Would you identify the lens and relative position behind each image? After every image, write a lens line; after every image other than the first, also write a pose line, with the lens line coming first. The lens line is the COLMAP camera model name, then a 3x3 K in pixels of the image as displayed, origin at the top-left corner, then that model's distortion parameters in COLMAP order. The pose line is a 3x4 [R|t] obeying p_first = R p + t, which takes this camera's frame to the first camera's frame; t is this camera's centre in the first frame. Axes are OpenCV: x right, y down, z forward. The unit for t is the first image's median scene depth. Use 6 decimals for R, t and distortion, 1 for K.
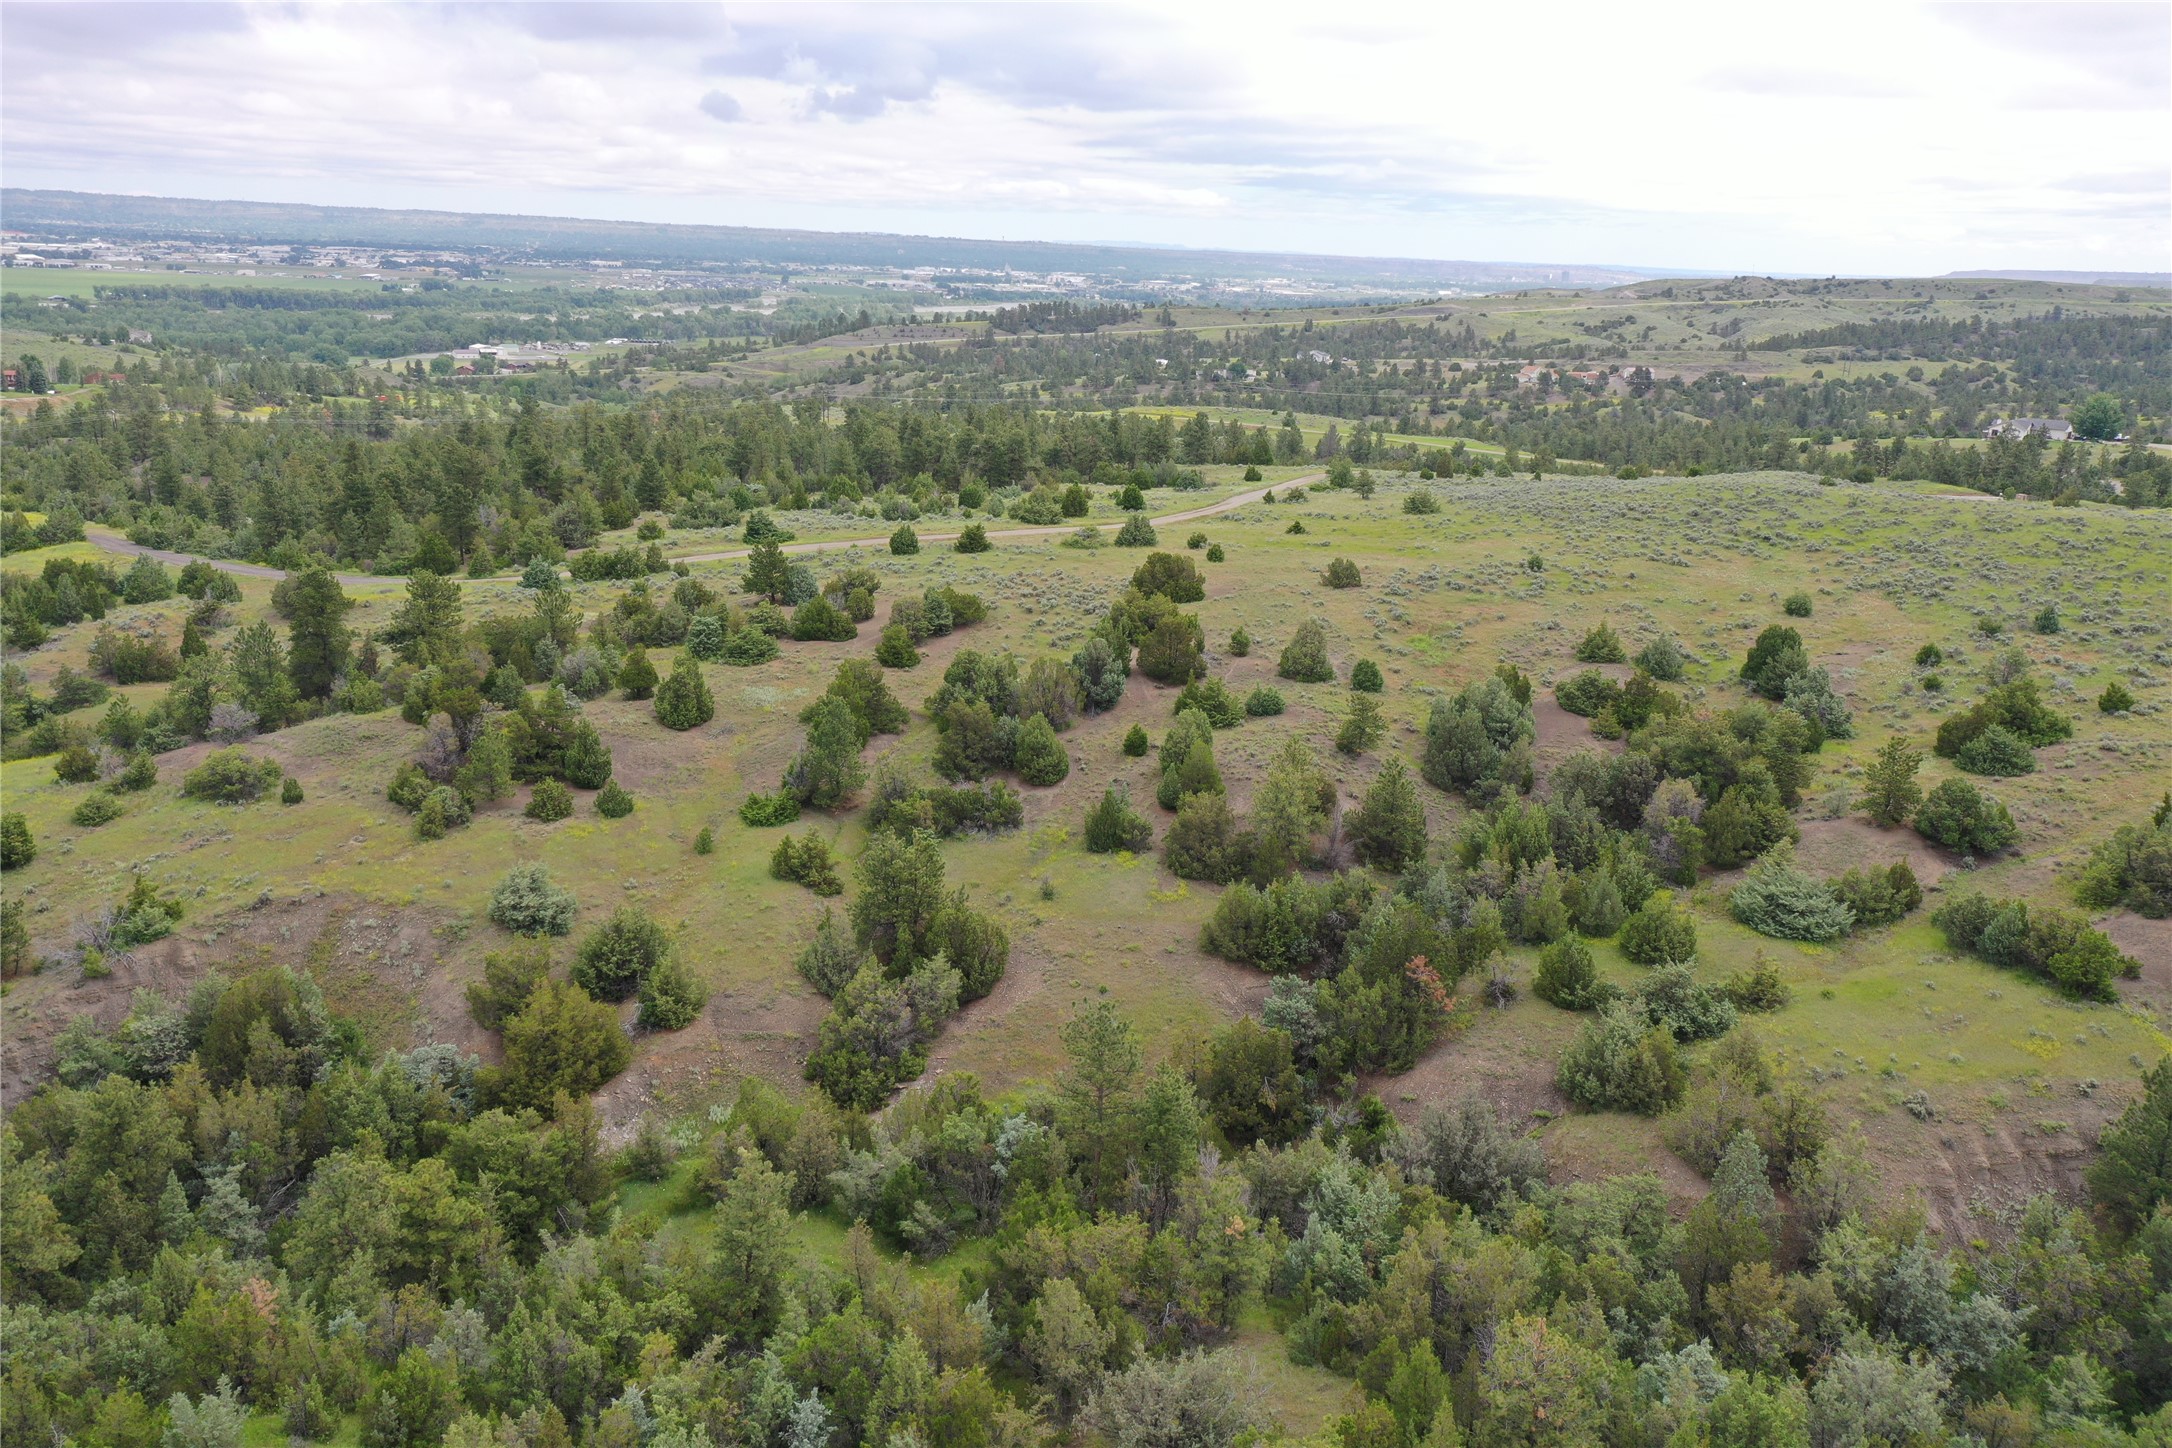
lens RADIAL K [[1723.4, 0, 1096.7], [0, 1723.4, 725.4], [0, 0, 1]] dist [0.012534, -0.006396]
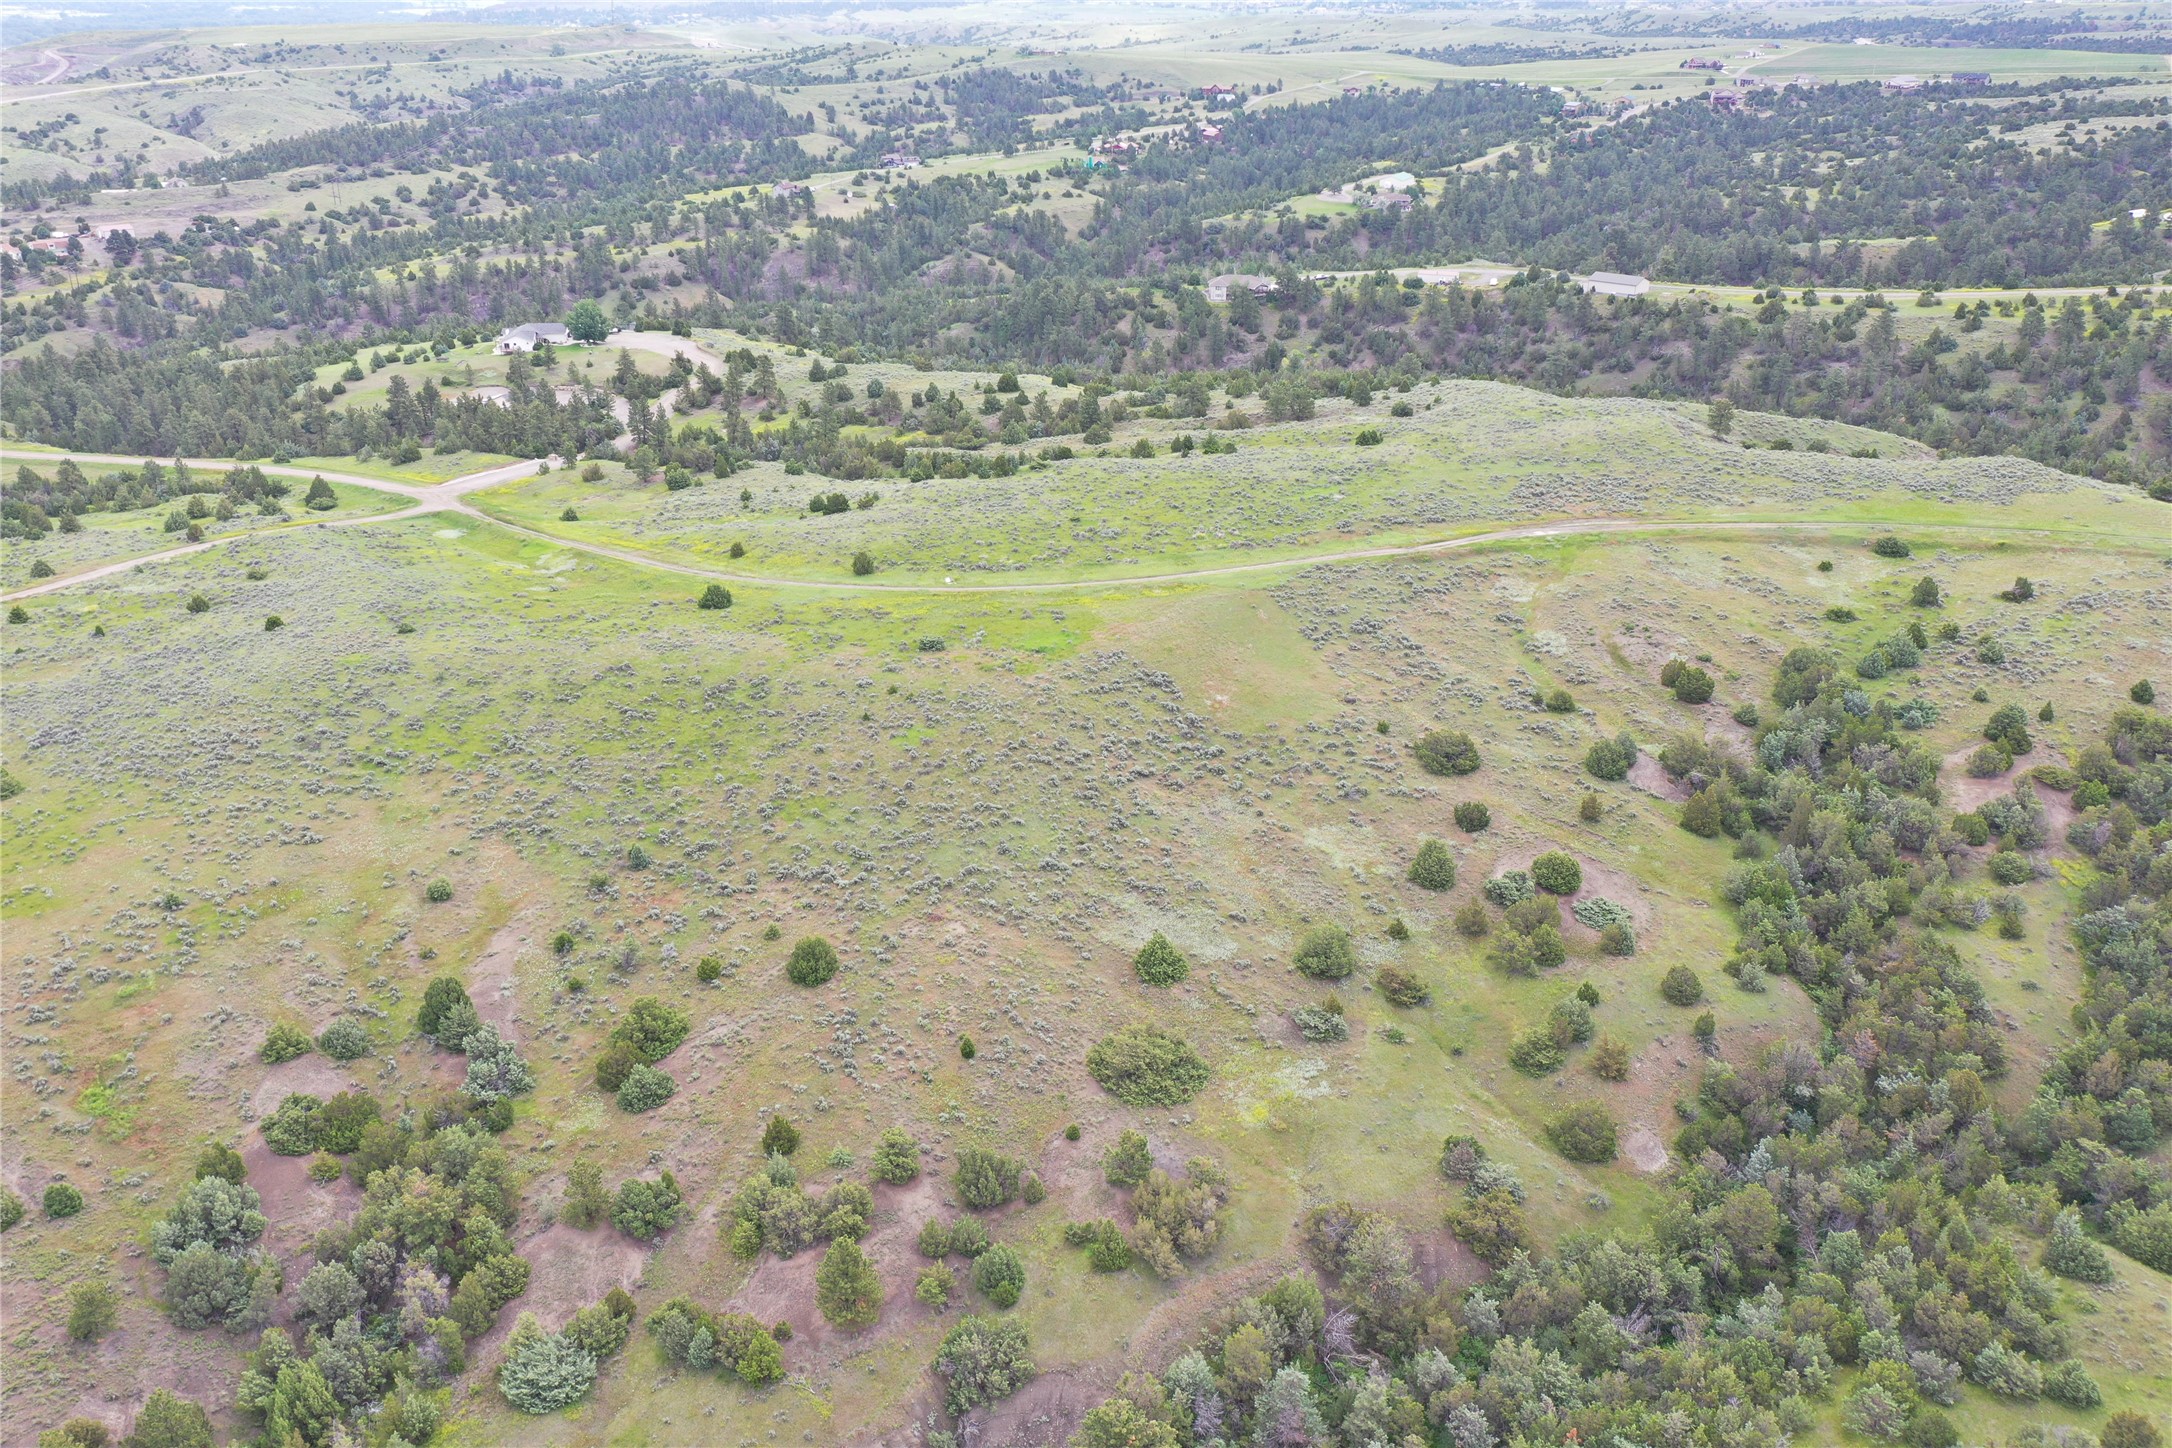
lens RADIAL K [[1723.4, 0, 1100.4], [0, 1723.4, 726.4], [0, 0, 1]] dist [0.012534, -0.006396]
pose [[0.692541, -0.312420, 0.650216, 0.004690], [0.201731, 0.949265, 0.241247, -0.217401], [-0.692598, -0.035905, 0.720430, -0.062814]]
